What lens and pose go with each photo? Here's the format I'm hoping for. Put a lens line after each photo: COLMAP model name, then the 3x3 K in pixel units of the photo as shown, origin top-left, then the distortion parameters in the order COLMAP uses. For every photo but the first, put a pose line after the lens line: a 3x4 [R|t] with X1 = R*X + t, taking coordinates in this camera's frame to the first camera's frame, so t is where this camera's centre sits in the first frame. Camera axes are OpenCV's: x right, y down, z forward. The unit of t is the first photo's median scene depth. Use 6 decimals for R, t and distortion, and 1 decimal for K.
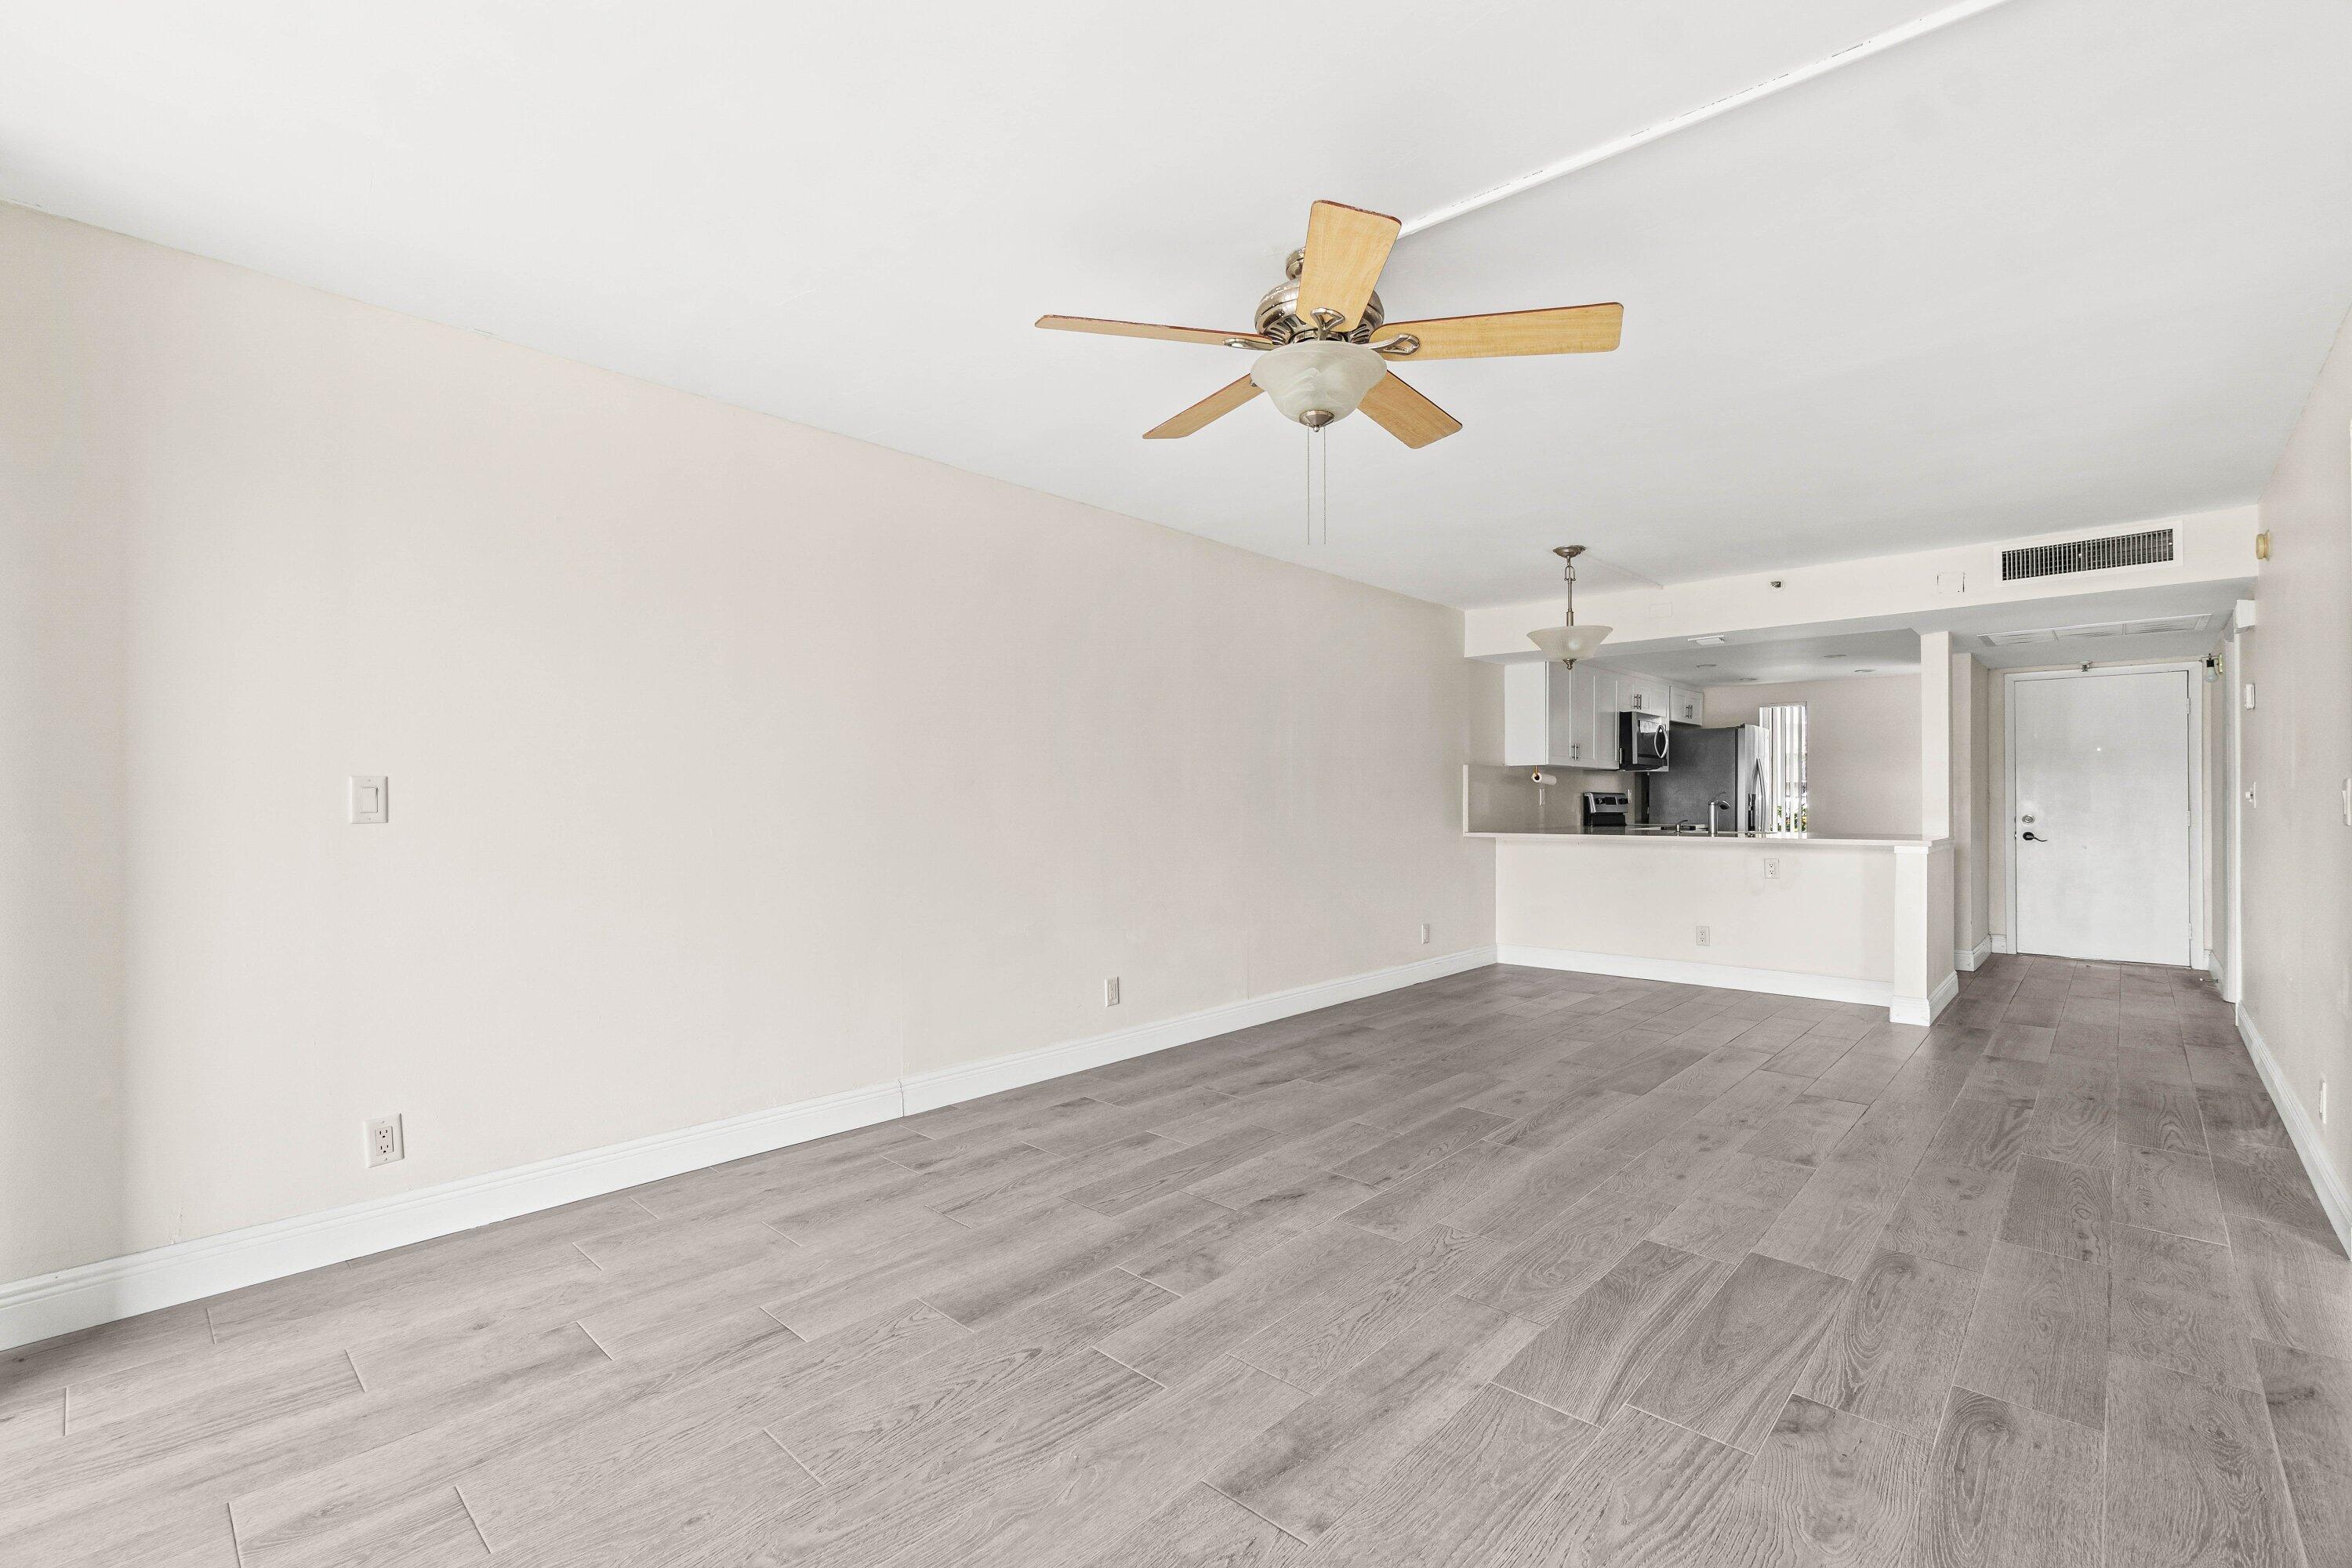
lens RADIAL K [[1023.8, 0, 1173.1], [0, 1023.8, 839.3], [0, 0, 1]] dist [-0.002805, -0.000026]
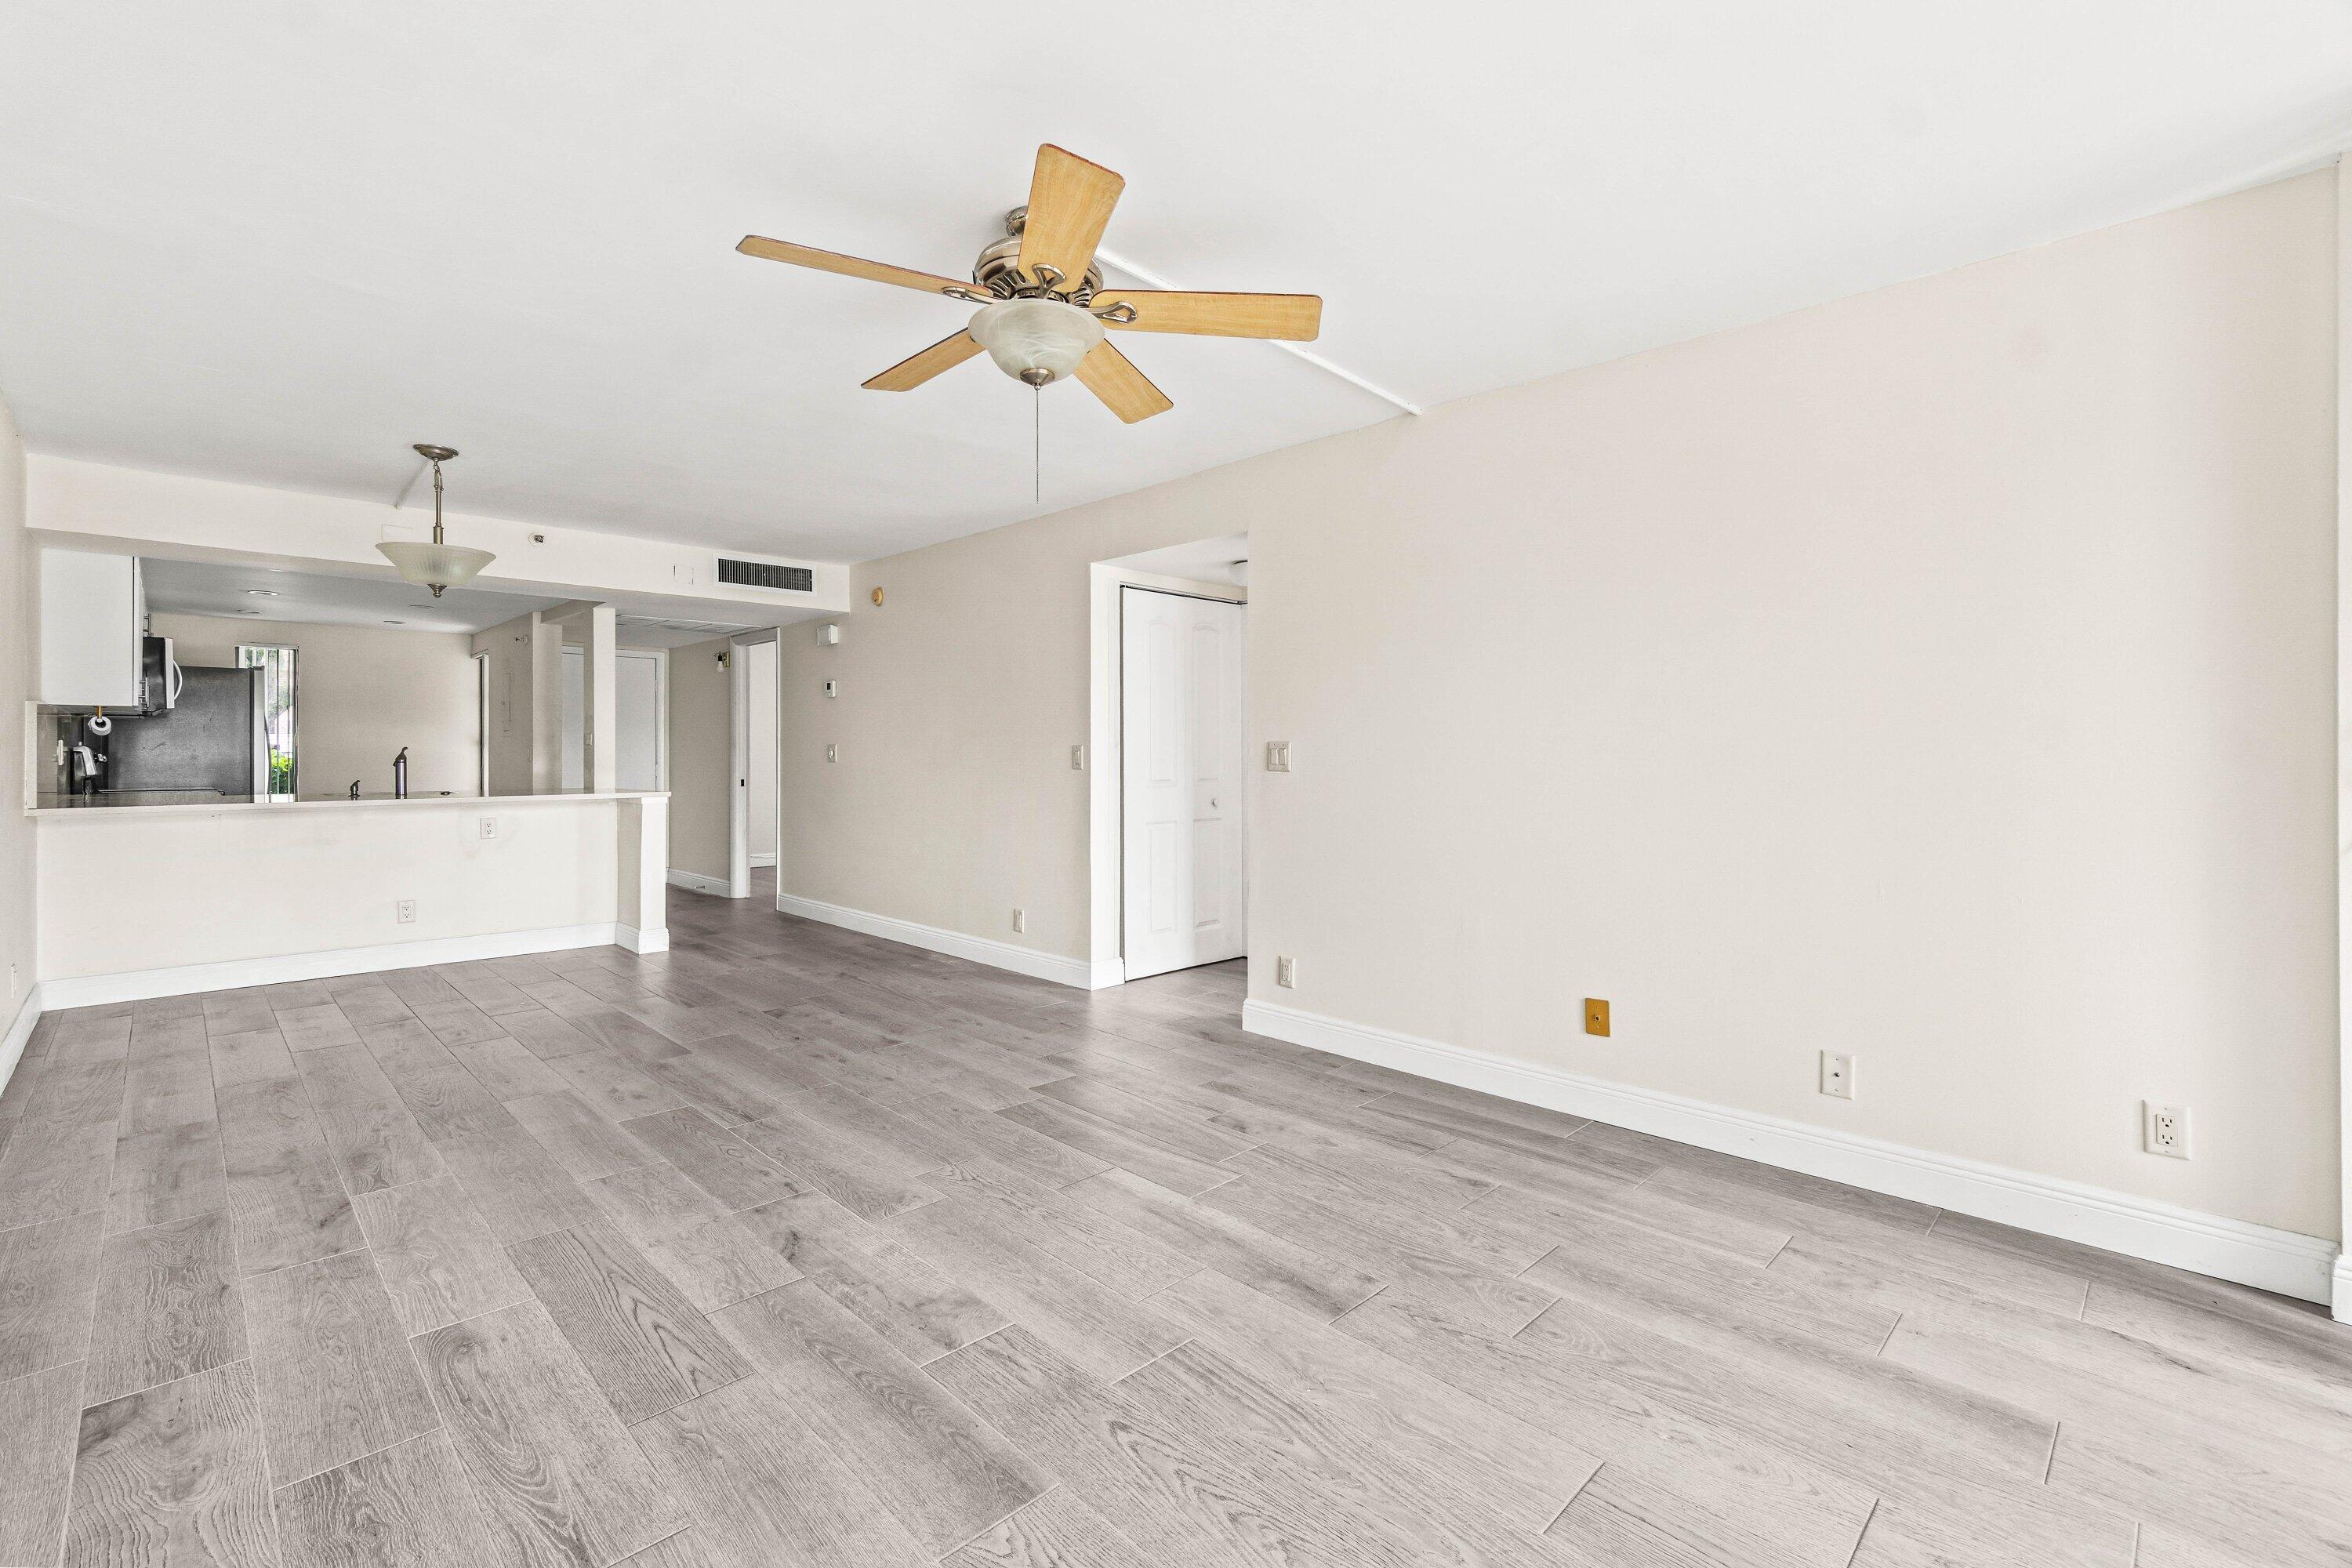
lens RADIAL K [[1020.5, 0, 1171.1], [0, 1020.5, 761.2], [0, 0, 1]] dist [-0.009995, 0.000052]
pose [[0.040626, -0.005435, 0.999160, -0.608381], [0.040246, 0.999183, 0.003799, -0.020973], [-0.998364, 0.040058, 0.040811, 0.581868]]
